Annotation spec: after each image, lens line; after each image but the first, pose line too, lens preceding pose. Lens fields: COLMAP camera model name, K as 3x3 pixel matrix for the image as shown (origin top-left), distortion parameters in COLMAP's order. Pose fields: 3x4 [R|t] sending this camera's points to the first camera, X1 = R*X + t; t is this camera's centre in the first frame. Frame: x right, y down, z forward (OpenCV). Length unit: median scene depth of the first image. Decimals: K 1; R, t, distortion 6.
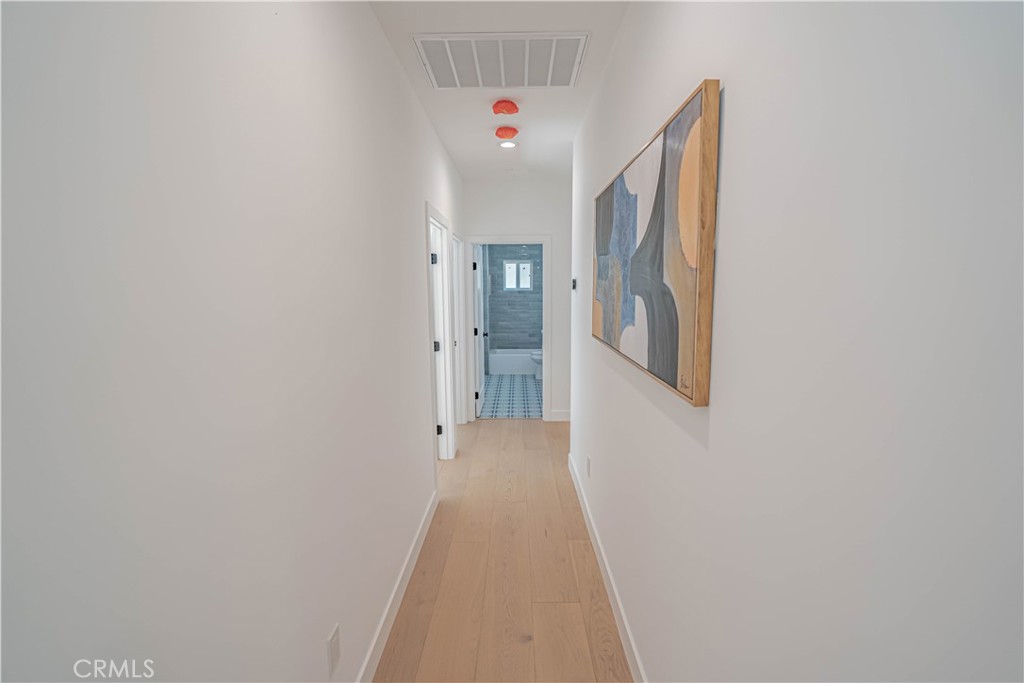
lens RADIAL K [[467.9, 0, 519.0], [0, 467.9, 342.1], [0, 0, 1]] dist [-0.000528, 0.000166]
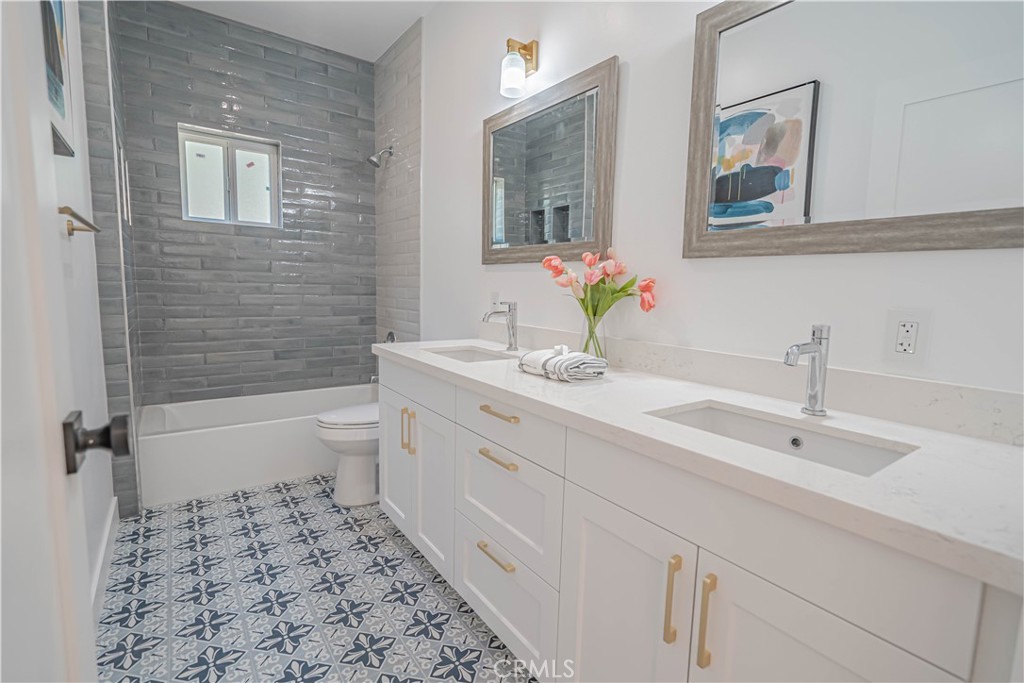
lens RADIAL K [[467.9, 0, 519.0], [0, 467.9, 342.1], [0, 0, 1]] dist [-0.000528, 0.000166]
pose [[0.808151, -0.045527, 0.587213, -0.038372], [0.042974, 0.998909, 0.018303, -0.023138], [-0.587406, 0.010443, 0.809225, 0.604125]]
